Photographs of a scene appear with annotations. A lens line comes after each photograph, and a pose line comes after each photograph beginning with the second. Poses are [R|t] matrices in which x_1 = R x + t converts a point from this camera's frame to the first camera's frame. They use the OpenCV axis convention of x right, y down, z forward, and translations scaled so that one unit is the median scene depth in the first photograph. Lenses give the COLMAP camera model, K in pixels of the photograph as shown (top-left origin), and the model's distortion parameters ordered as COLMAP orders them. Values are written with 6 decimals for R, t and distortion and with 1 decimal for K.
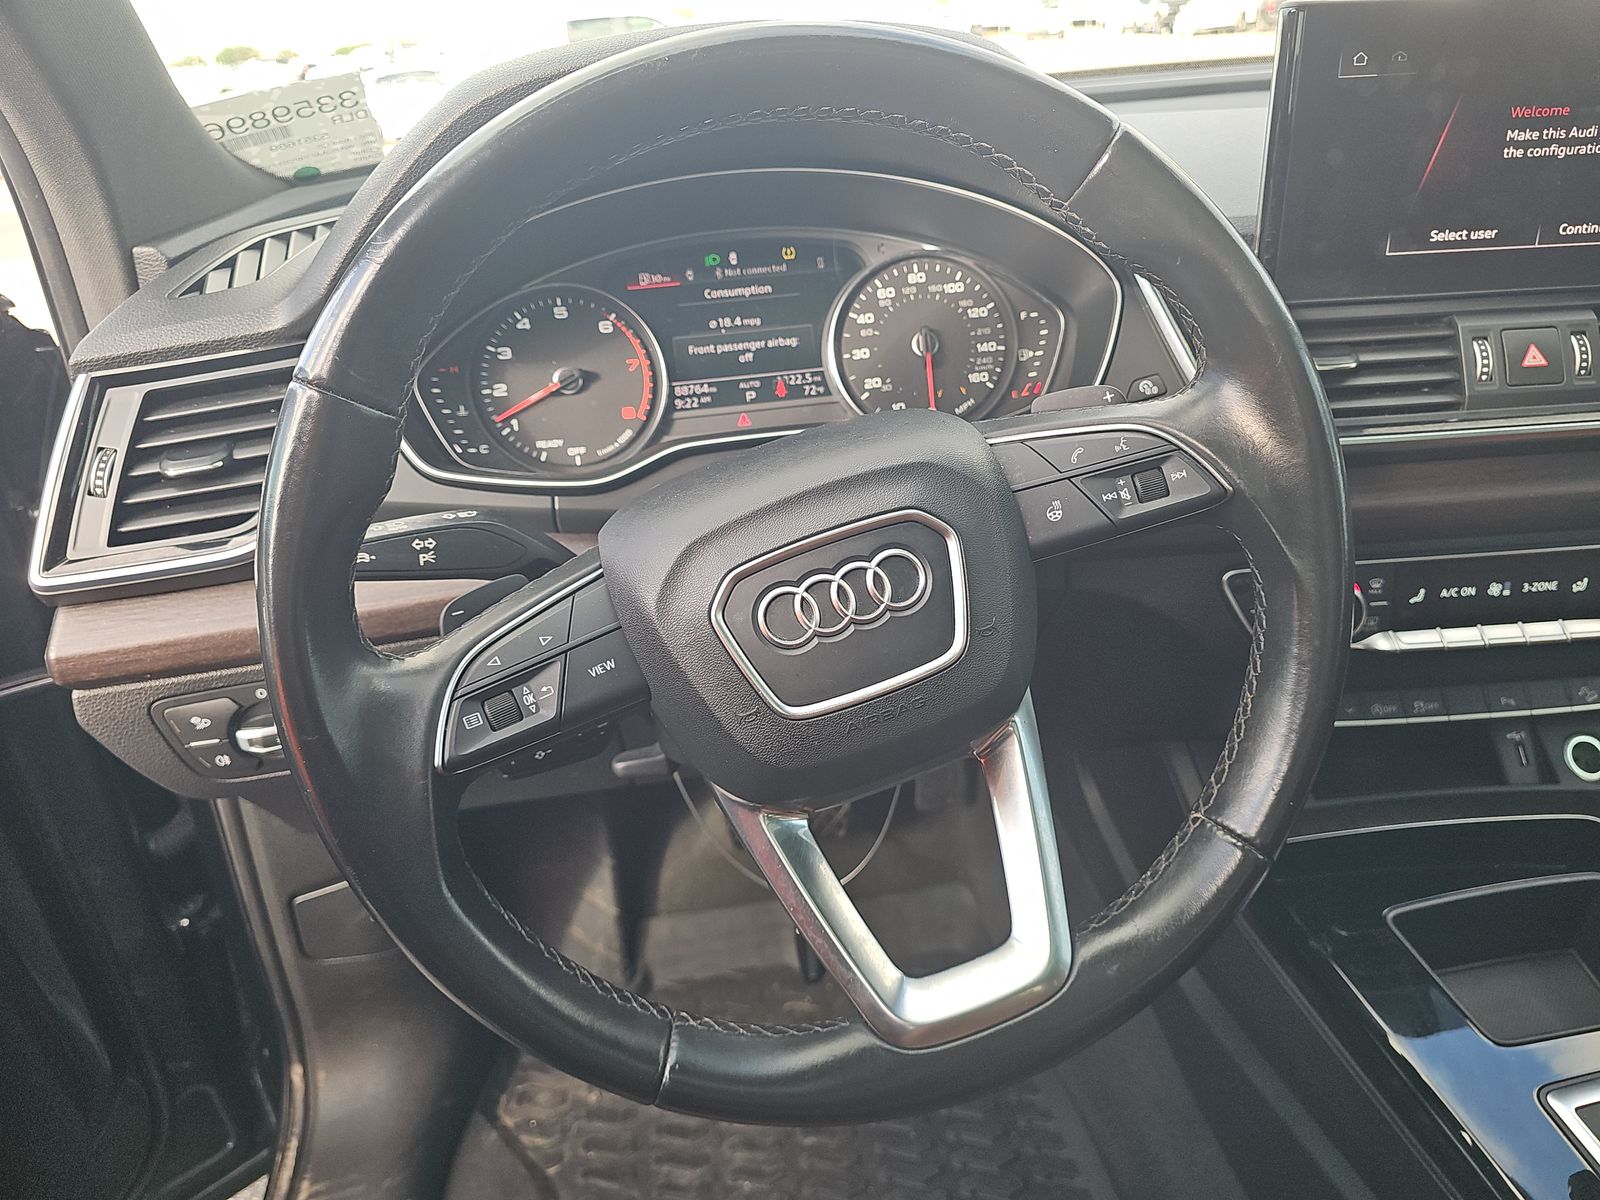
lens RADIAL K [[1063.6, 0, 817.7], [0, 1063.6, 602.9], [0, 0, 1]] dist [0.005236, -0.000457]
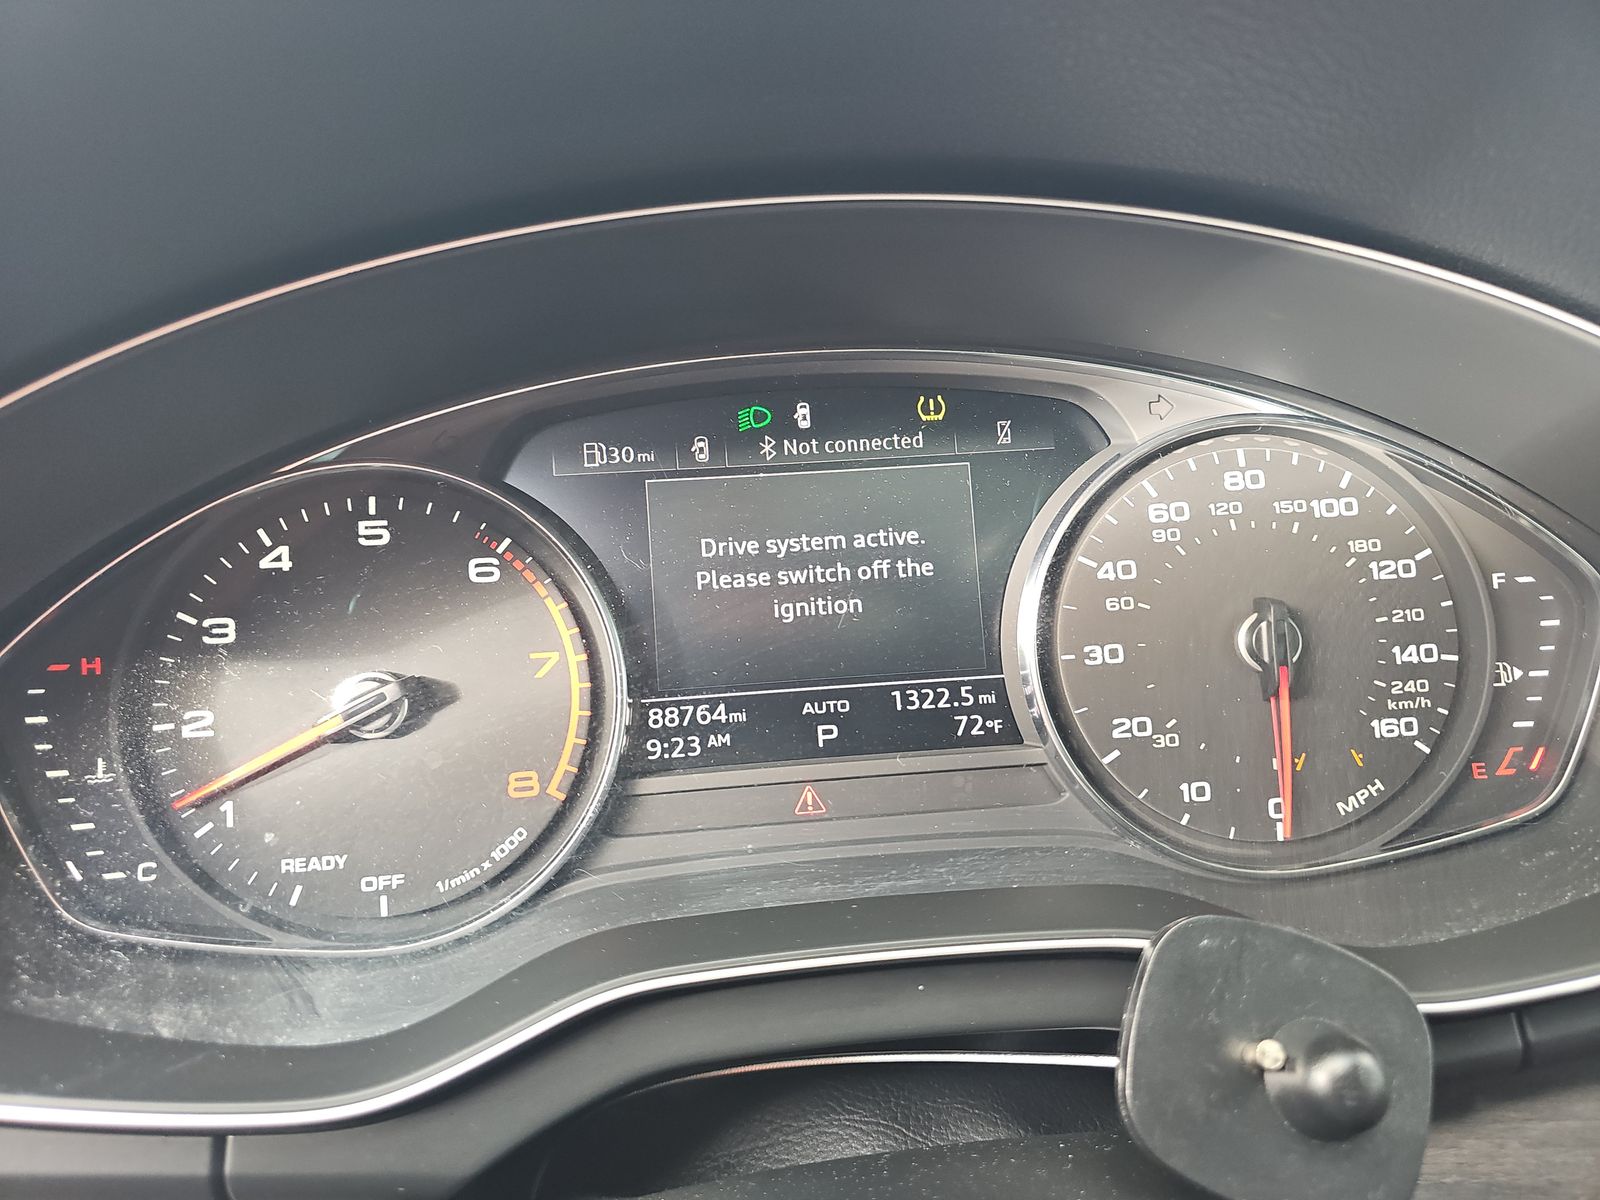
lens RADIAL K [[1070.1, 0, 800.0], [0, 1070.1, 600.0], [0, 0, 1]] dist [-0.035830, -0.000906]
pose [[0.998294, 0.045629, -0.036442, -0.062142], [-0.049578, 0.992004, -0.116059, -0.202044], [0.030855, 0.117668, 0.992574, 0.588343]]
